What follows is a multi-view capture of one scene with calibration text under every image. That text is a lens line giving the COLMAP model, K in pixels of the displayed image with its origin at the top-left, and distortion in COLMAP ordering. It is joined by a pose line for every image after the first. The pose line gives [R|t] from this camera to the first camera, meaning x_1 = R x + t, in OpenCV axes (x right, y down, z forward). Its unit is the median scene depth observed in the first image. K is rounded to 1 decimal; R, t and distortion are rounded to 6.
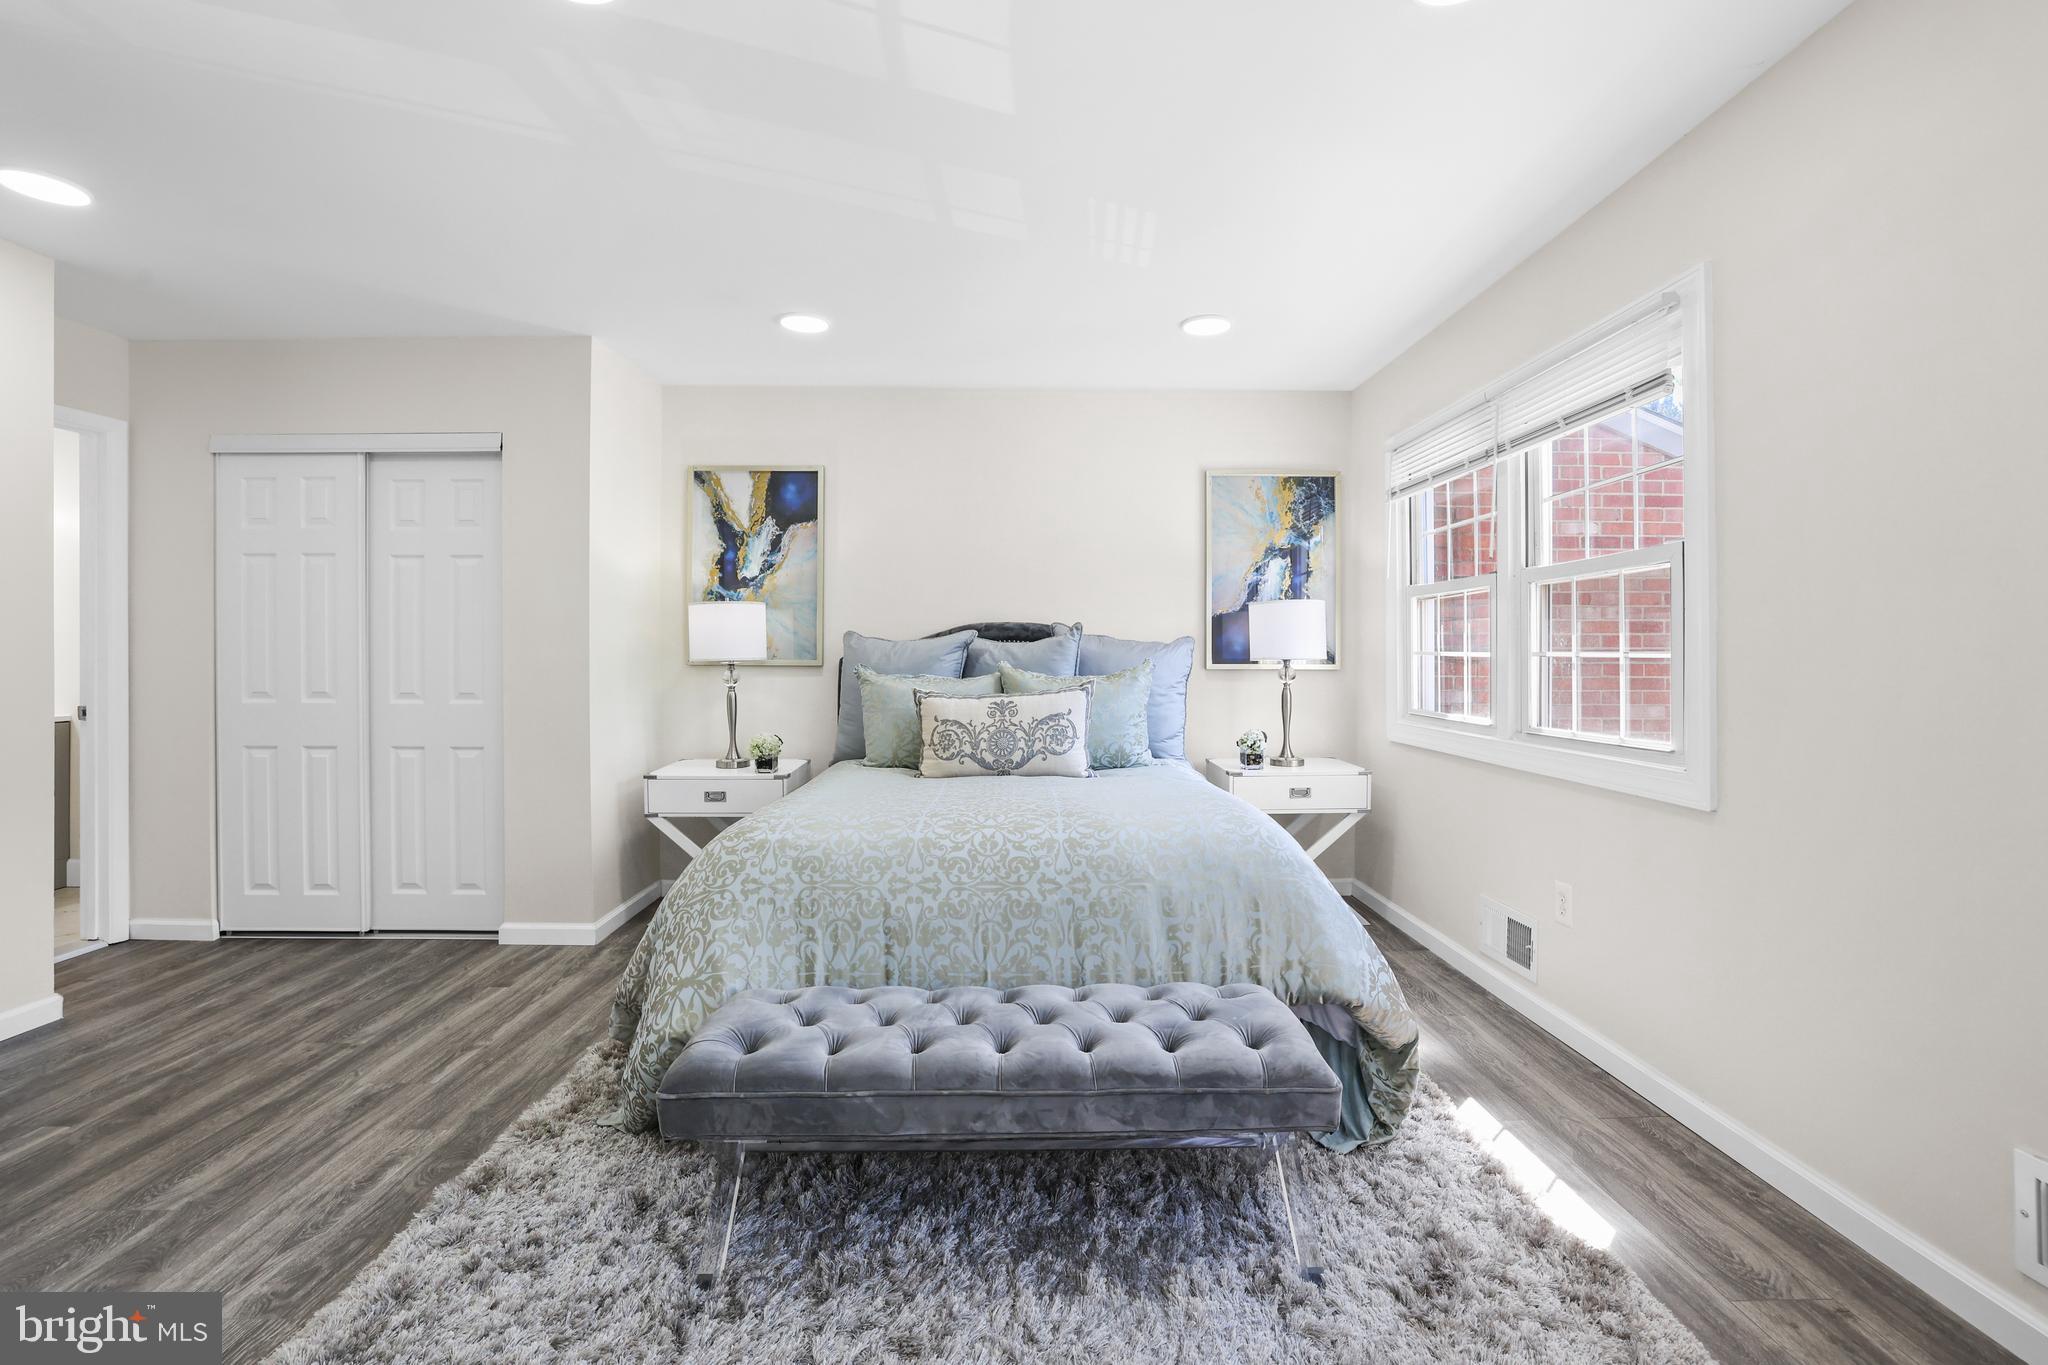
lens RADIAL K [[895.0, 0, 1034.0], [0, 895.0, 668.6], [0, 0, 1]] dist [-0.033624, 0.006569]
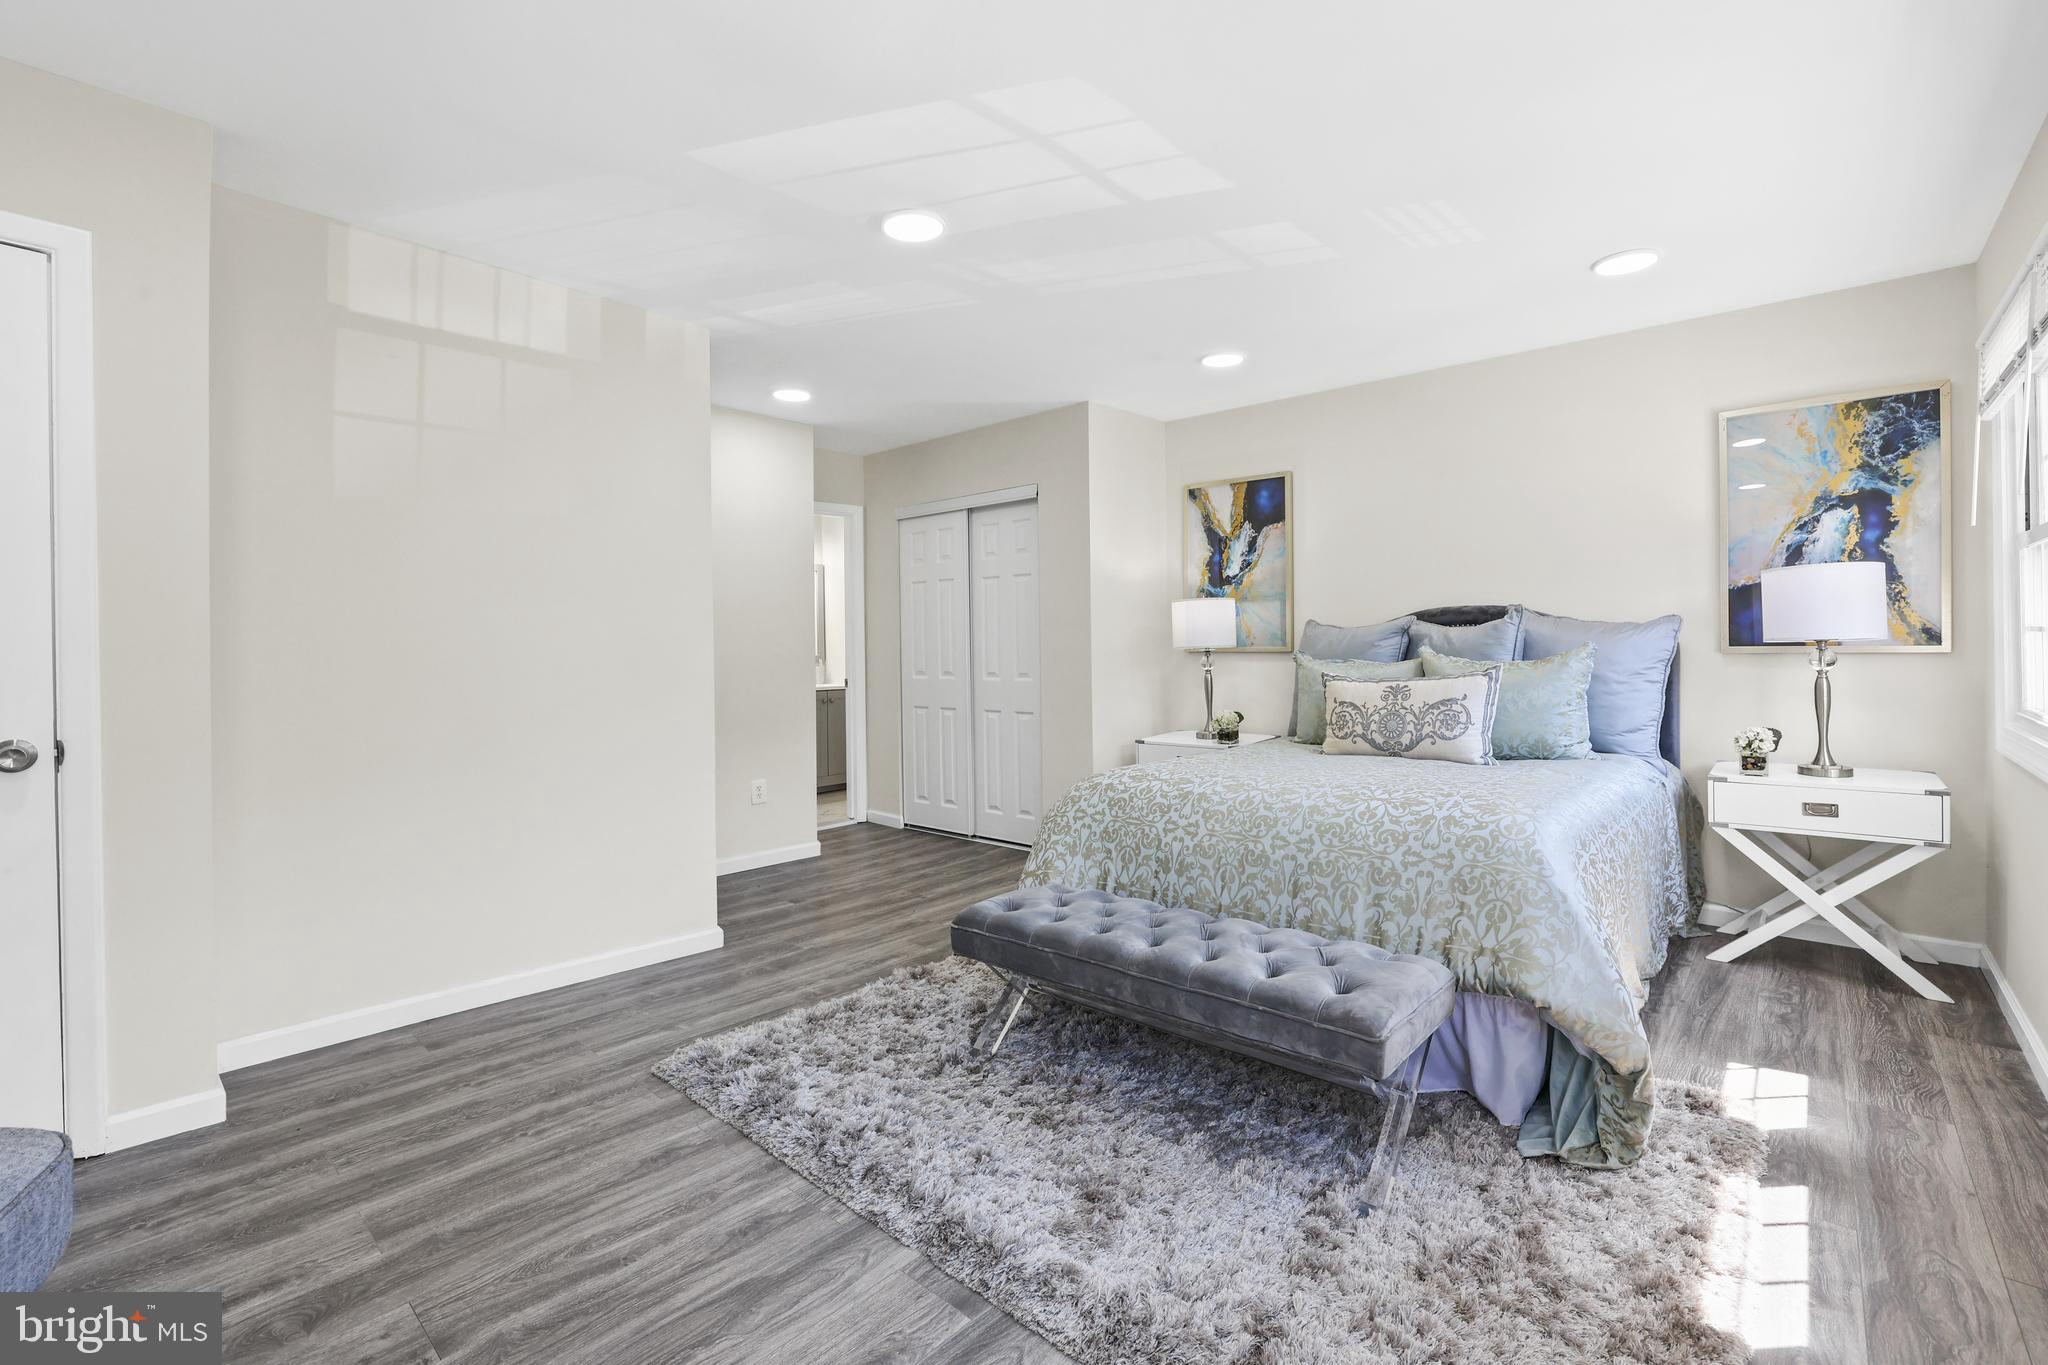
lens RADIAL K [[895.0, 0, 1037.3], [0, 895.0, 665.9], [0, 0, 1]] dist [-0.033624, 0.006569]
pose [[0.741190, 0.003544, -0.671286, 0.338717], [0.004396, 0.999939, 0.010133, 0.002016], [0.671281, -0.010461, 0.741129, -0.034413]]
